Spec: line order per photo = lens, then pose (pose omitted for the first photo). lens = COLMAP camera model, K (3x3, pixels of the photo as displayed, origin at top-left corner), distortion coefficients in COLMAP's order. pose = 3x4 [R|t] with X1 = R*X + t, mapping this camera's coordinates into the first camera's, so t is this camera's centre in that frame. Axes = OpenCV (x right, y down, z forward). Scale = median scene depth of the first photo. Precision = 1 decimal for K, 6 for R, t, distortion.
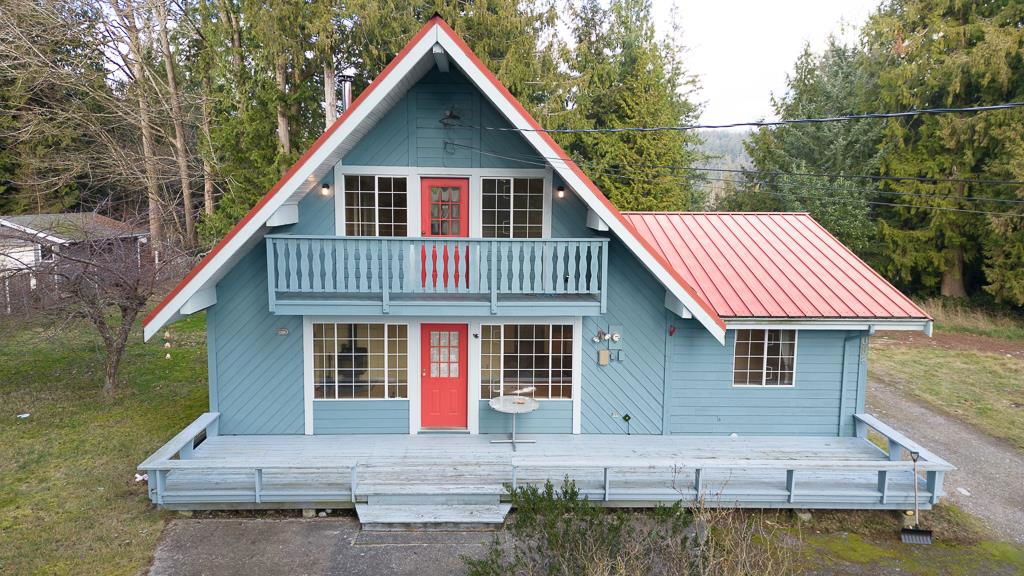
lens RADIAL K [[716.7, 0, 512.0], [0, 716.7, 288.0], [0, 0, 1]] dist [0.060972, -0.006454]
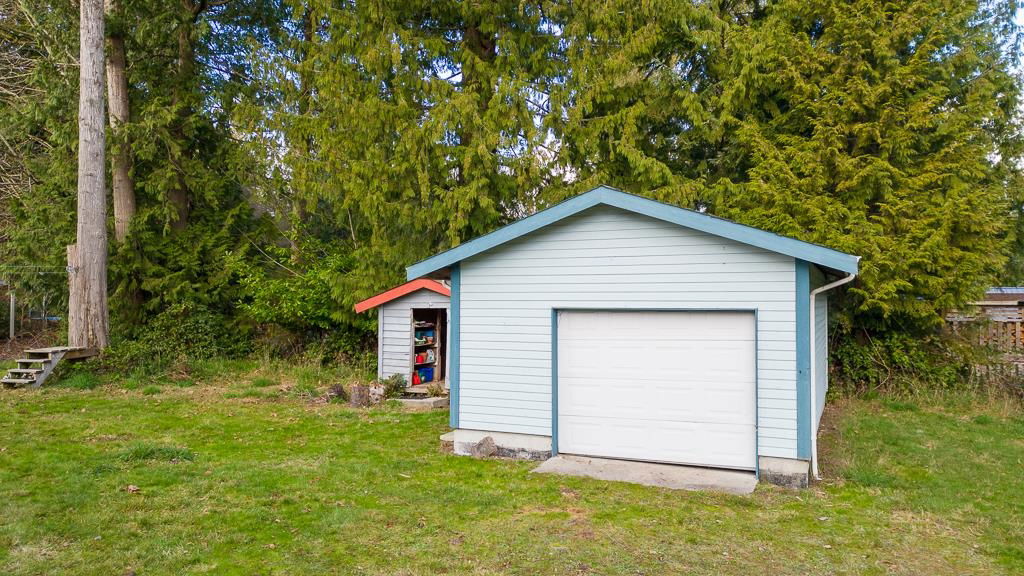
lens RADIAL K [[716.7, 0, 512.0], [0, 716.7, 288.0], [0, 0, 1]] dist [0.060972, -0.006454]
pose [[0.902160, -0.015721, -0.431115, 0.597178], [-0.044166, 0.990719, -0.128549, -0.021374], [0.429135, 0.135012, 0.893093, 1.954378]]
